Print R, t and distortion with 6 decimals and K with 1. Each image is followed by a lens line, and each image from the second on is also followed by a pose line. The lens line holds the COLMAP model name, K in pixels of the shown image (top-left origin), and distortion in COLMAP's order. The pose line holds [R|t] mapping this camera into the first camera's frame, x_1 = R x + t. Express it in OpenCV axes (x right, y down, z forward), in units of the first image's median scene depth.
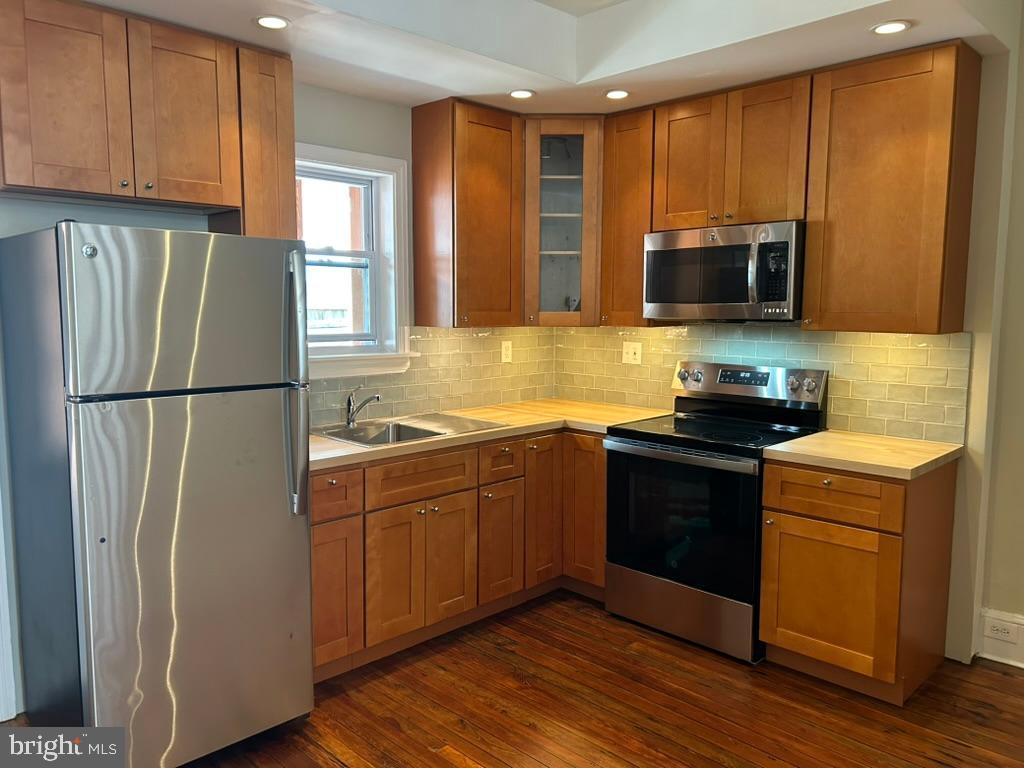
lens RADIAL K [[771.1, 0, 511.7], [0, 771.1, 384.6], [0, 0, 1]] dist [0.003525, -0.007298]
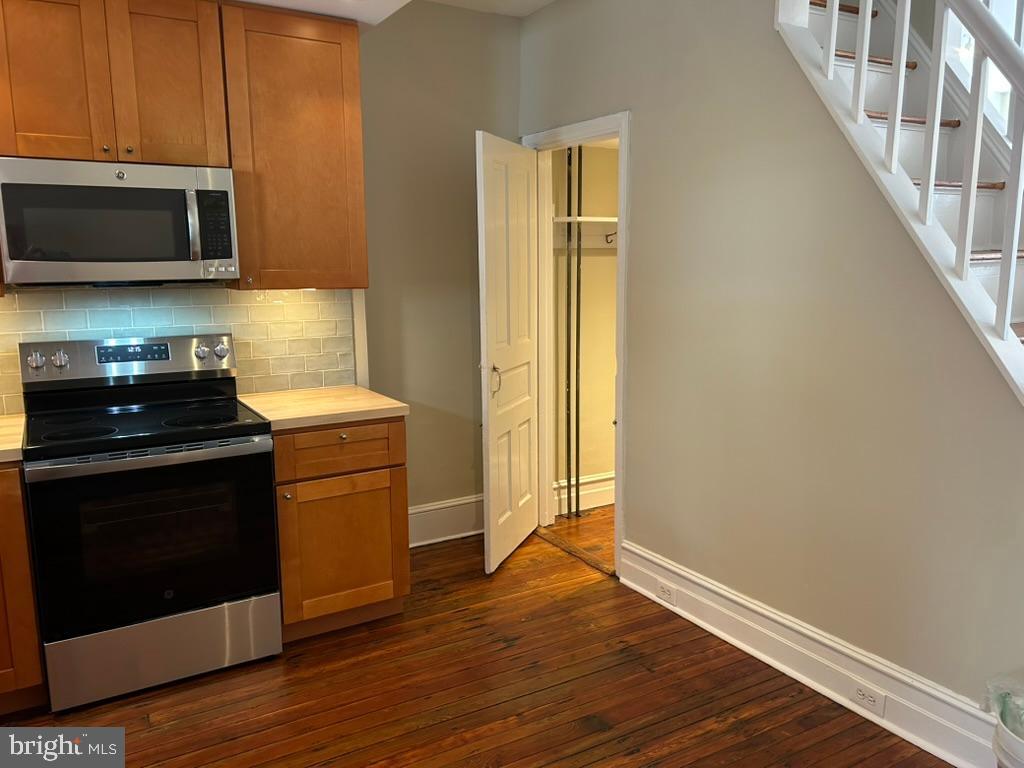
lens RADIAL K [[771.1, 0, 512.6], [0, 771.1, 383.5], [0, 0, 1]] dist [0.003525, -0.007298]
pose [[0.228854, -0.153187, 0.961332, -0.460434], [0.106014, 0.985589, 0.131815, -0.048979], [-0.967671, 0.071748, 0.241796, 0.482137]]
